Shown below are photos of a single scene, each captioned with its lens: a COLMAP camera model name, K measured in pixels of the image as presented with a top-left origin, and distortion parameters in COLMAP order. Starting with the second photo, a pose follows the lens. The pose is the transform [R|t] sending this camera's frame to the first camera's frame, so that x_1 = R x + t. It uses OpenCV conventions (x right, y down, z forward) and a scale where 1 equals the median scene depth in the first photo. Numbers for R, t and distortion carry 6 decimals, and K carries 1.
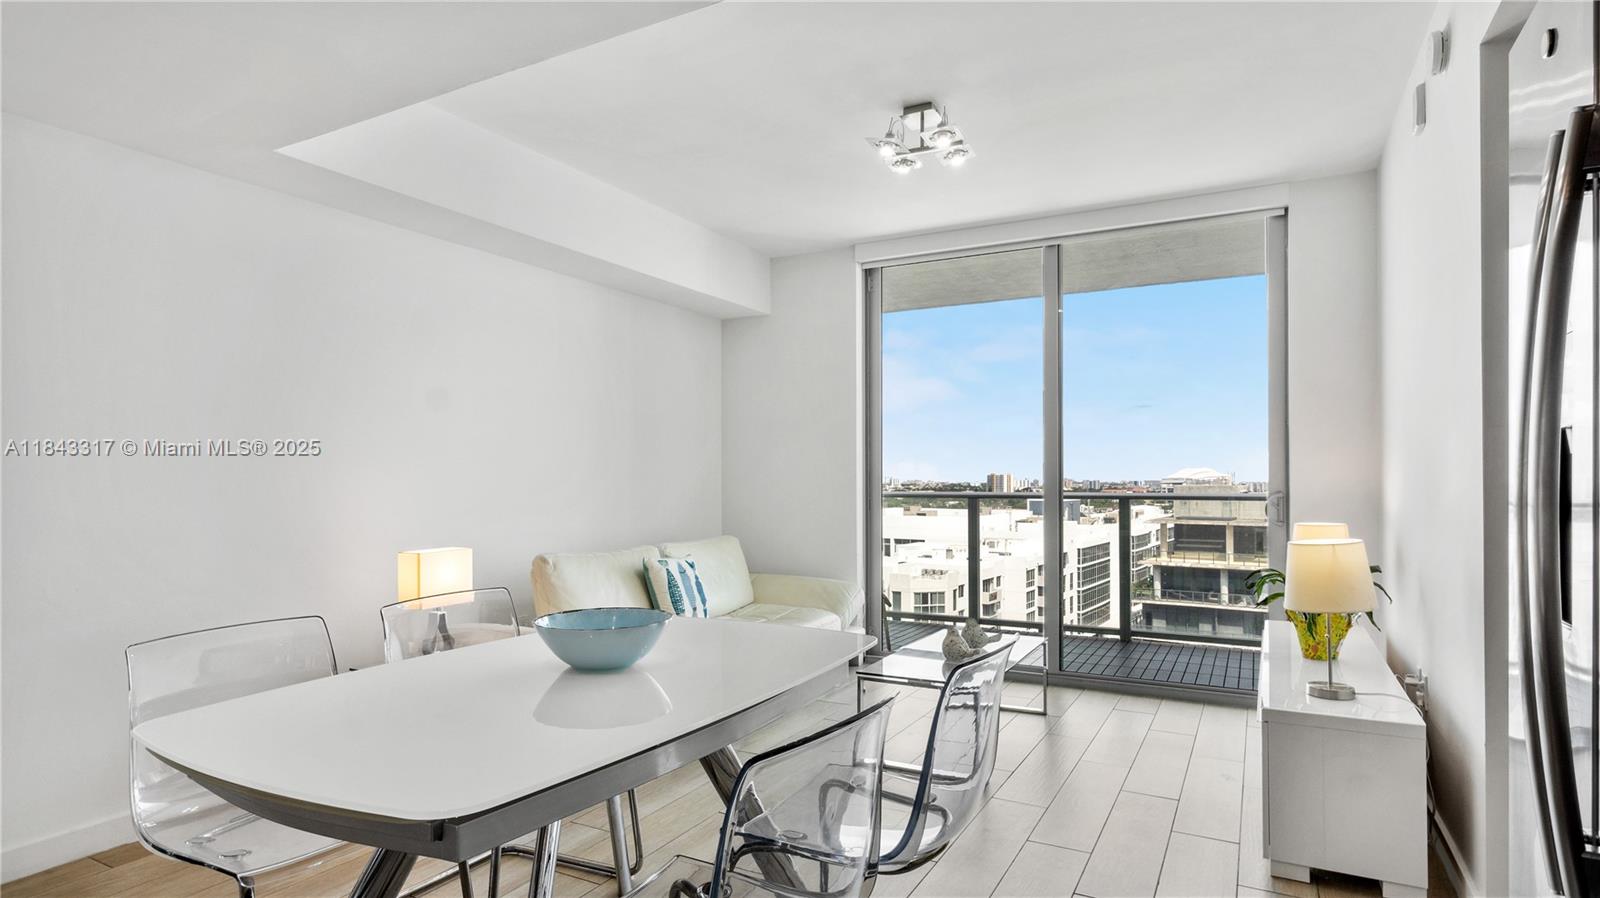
lens RADIAL K [[867.4, 0, 805.1], [0, 867.4, 461.1], [0, 0, 1]] dist [0.004785, 0.000370]
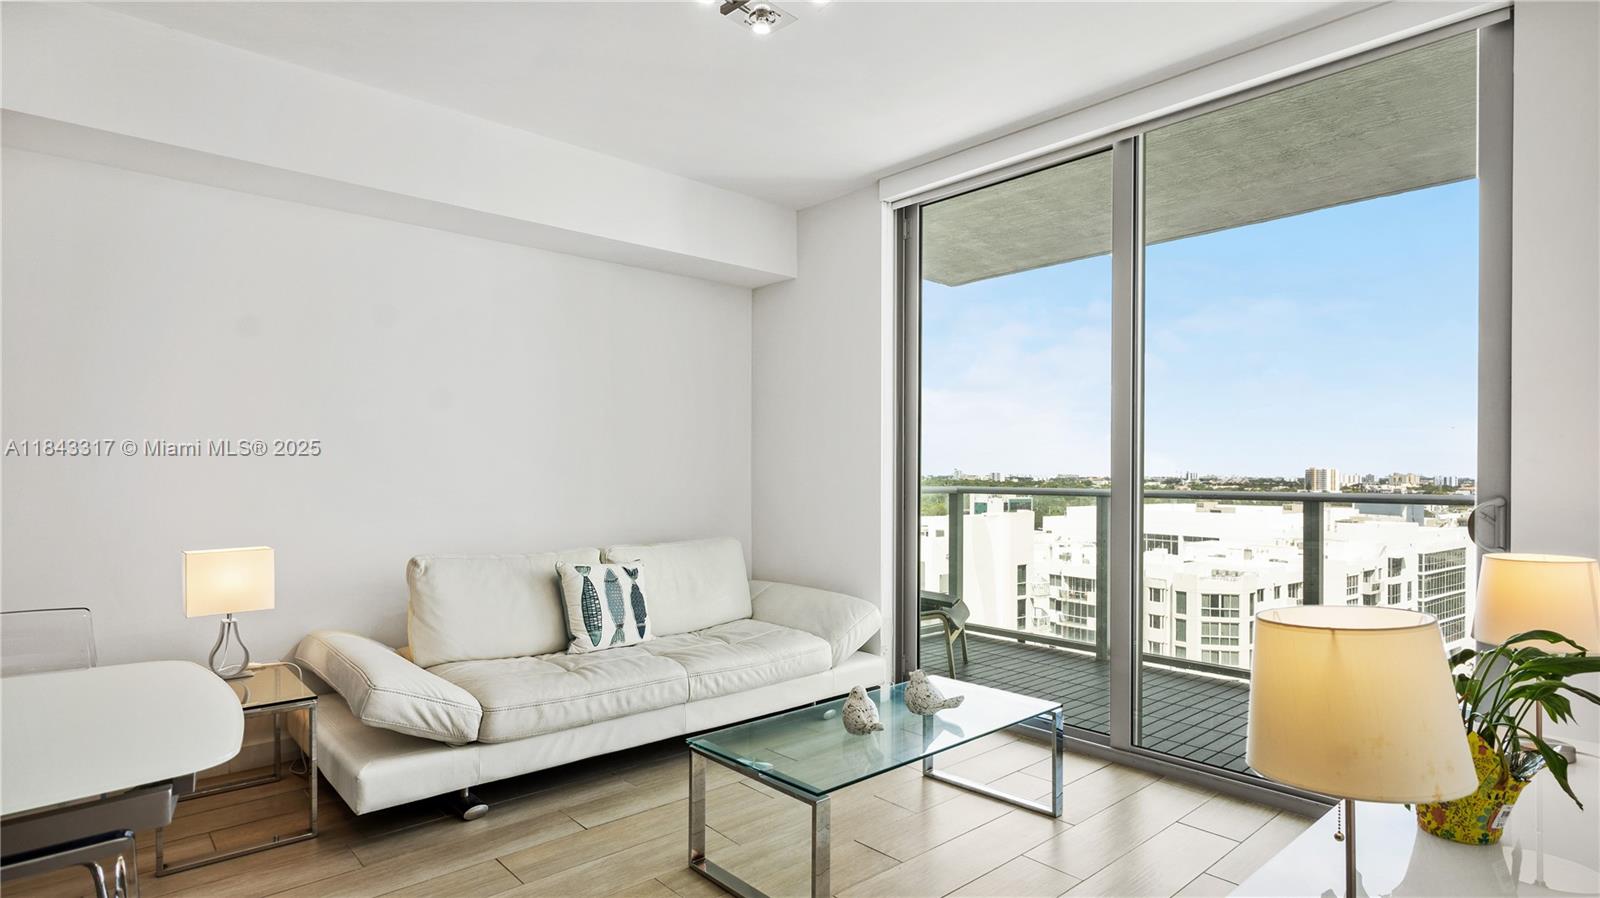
lens RADIAL K [[813.4, 0, 797.8], [0, 813.4, 459.9], [0, 0, 1]] dist [0.004515, 0.000521]
pose [[0.939197, -0.001712, -0.343376, 0.240642], [0.003390, 0.999985, 0.004286, 0.007035], [0.343363, -0.005189, 0.939188, 0.262581]]
